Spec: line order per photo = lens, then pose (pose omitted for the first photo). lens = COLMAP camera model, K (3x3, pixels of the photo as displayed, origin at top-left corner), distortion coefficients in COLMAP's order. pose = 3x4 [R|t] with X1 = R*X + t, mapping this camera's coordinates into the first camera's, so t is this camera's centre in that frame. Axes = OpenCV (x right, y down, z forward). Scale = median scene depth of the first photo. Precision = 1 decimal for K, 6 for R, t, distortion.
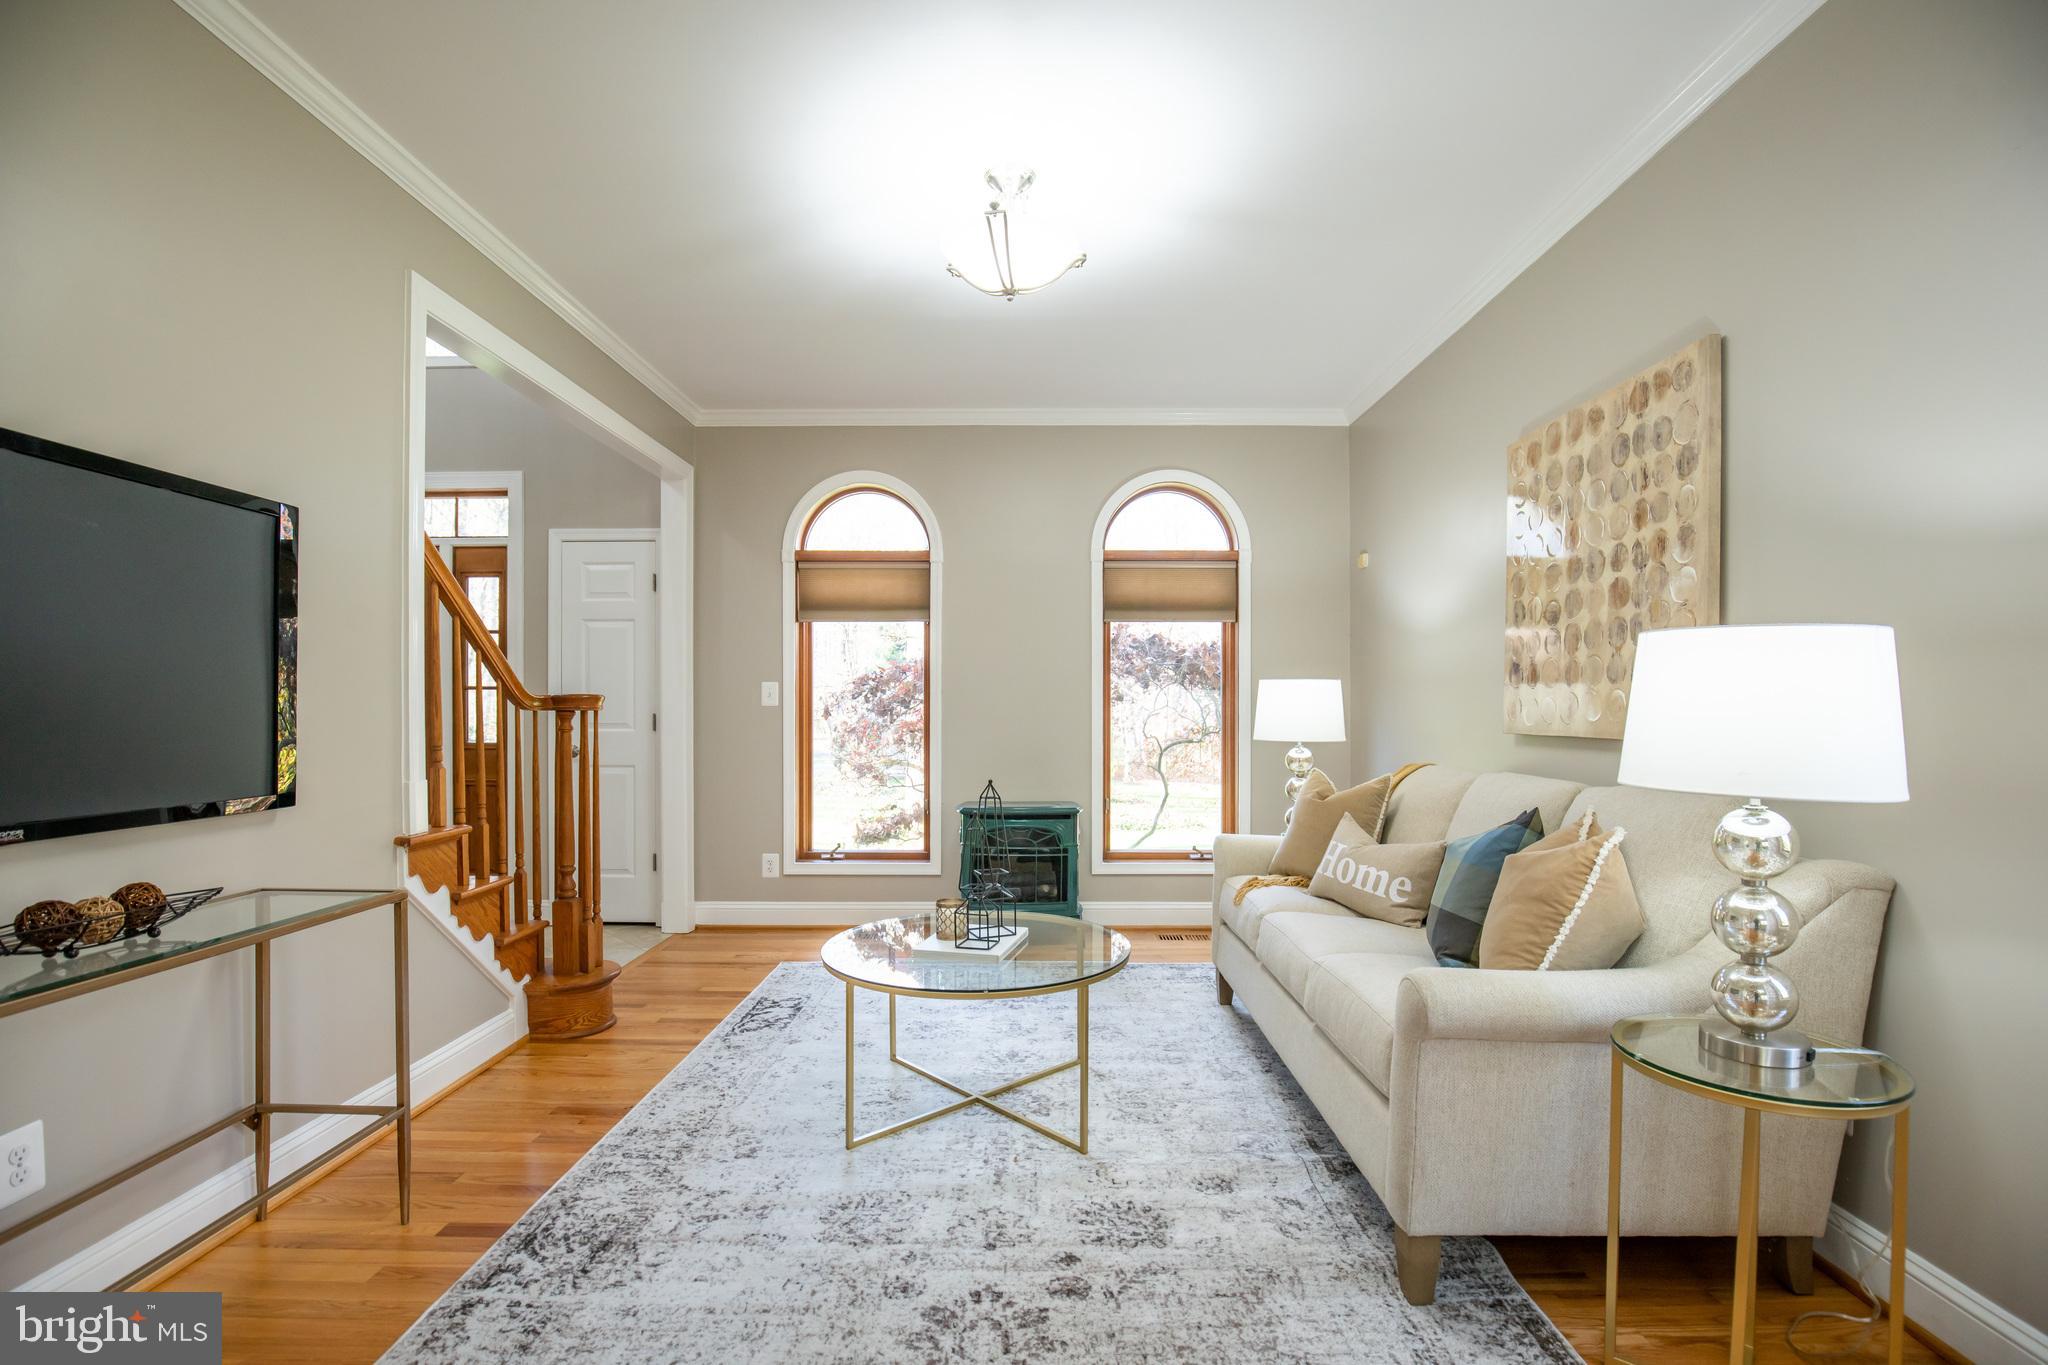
lens RADIAL K [[937.3, 0, 1023.8], [0, 937.3, 707.2], [0, 0, 1]] dist [-0.002184, 0.000408]
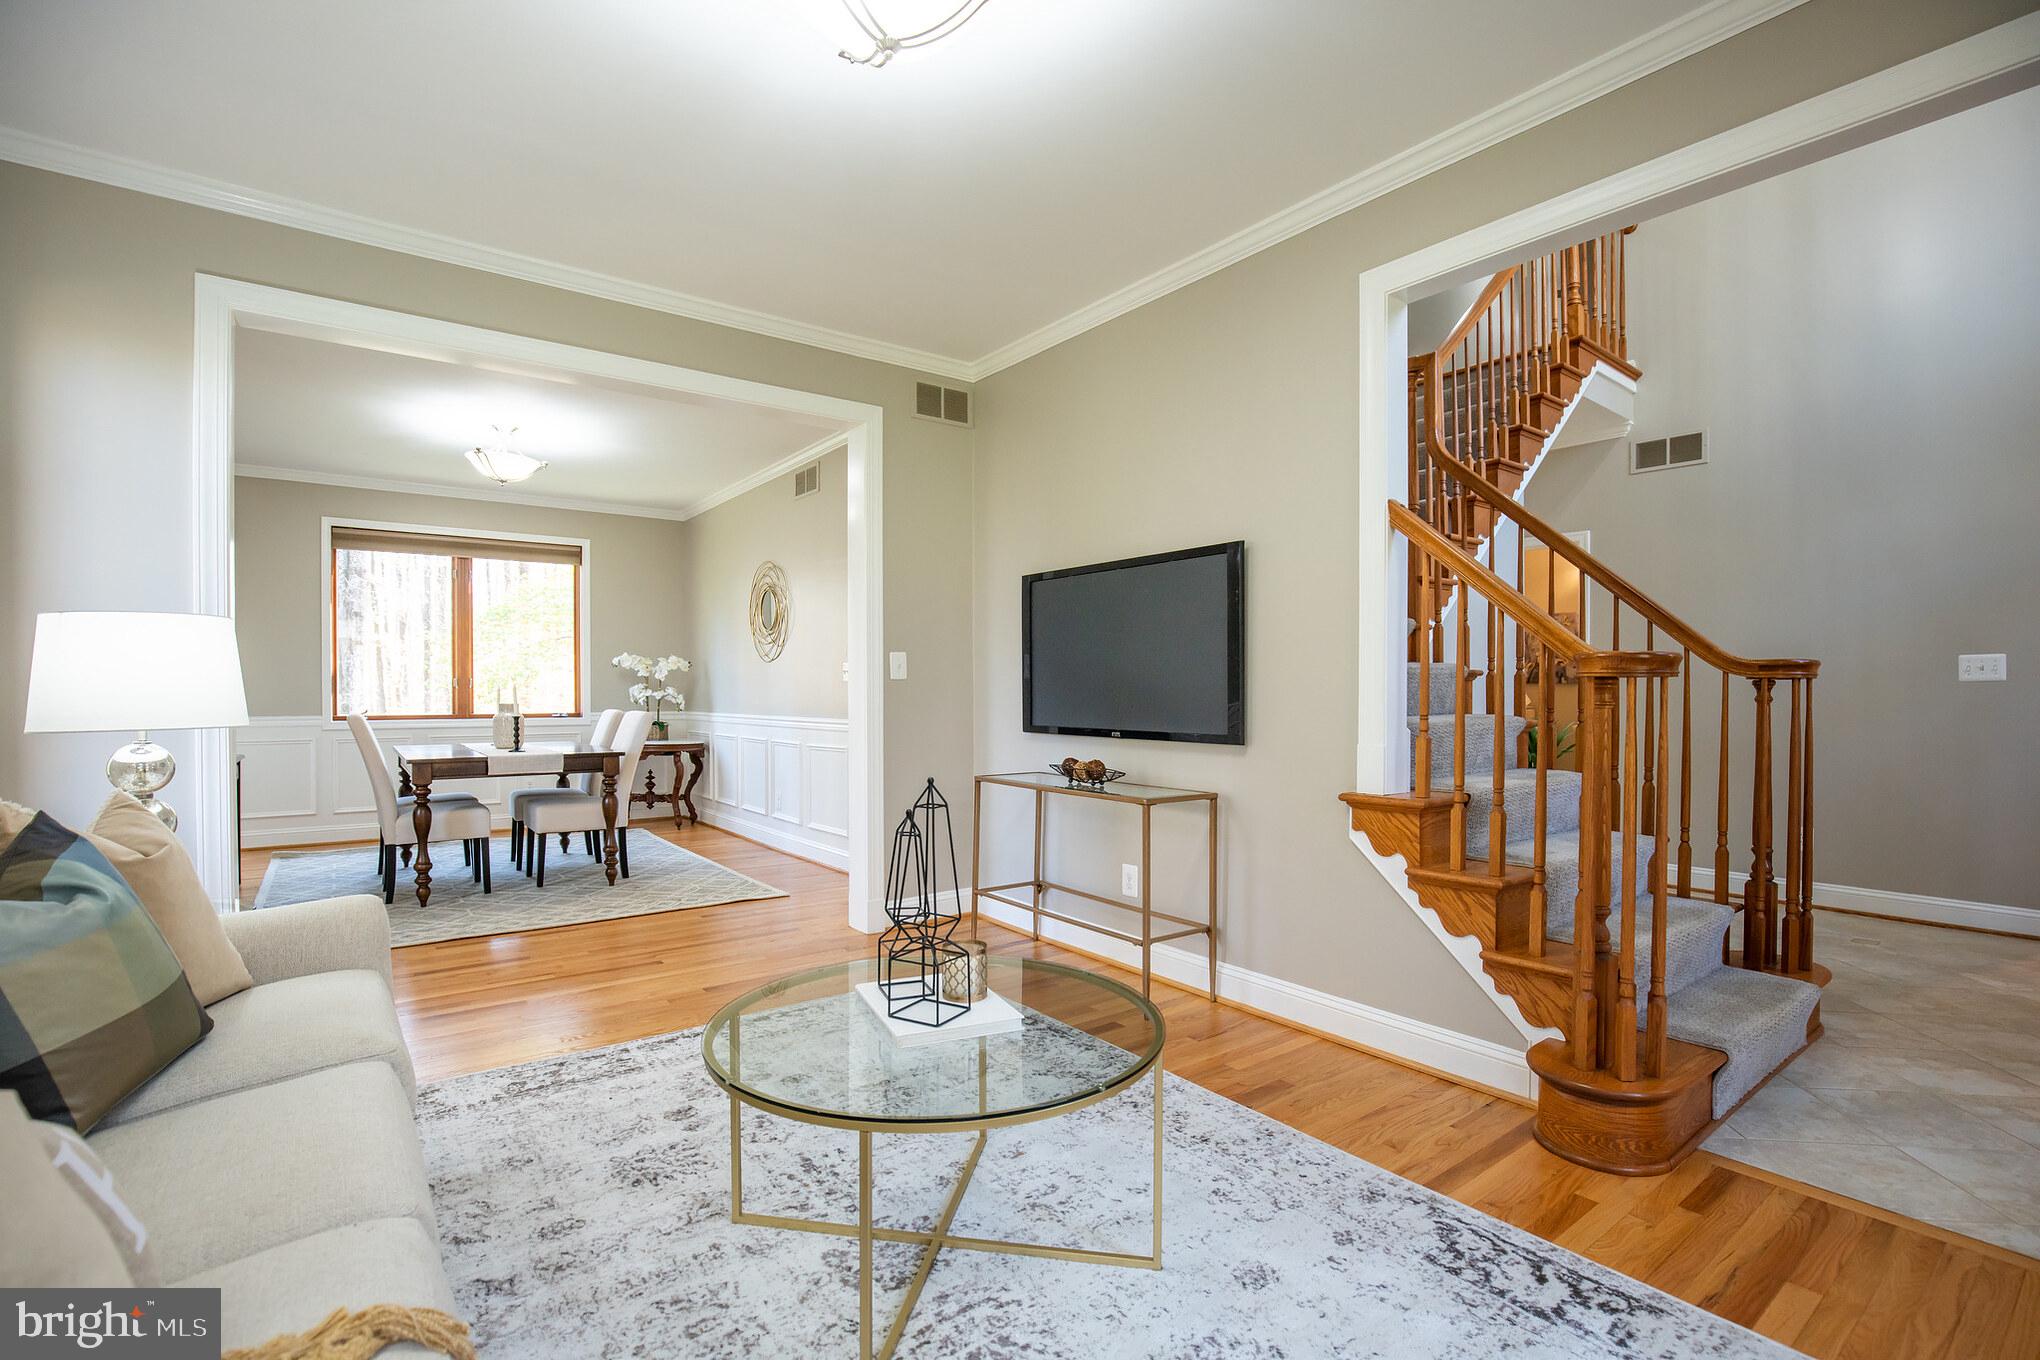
lens RADIAL K [[933.6, 0, 1019.8], [0, 933.6, 704.6], [0, 0, 1]] dist [-0.002184, 0.000408]
pose [[-0.788840, 0.012967, -0.614461, 0.323481], [0.003106, 0.999849, 0.017112, 0.012573], [0.614590, 0.011590, -0.788761, 1.591769]]
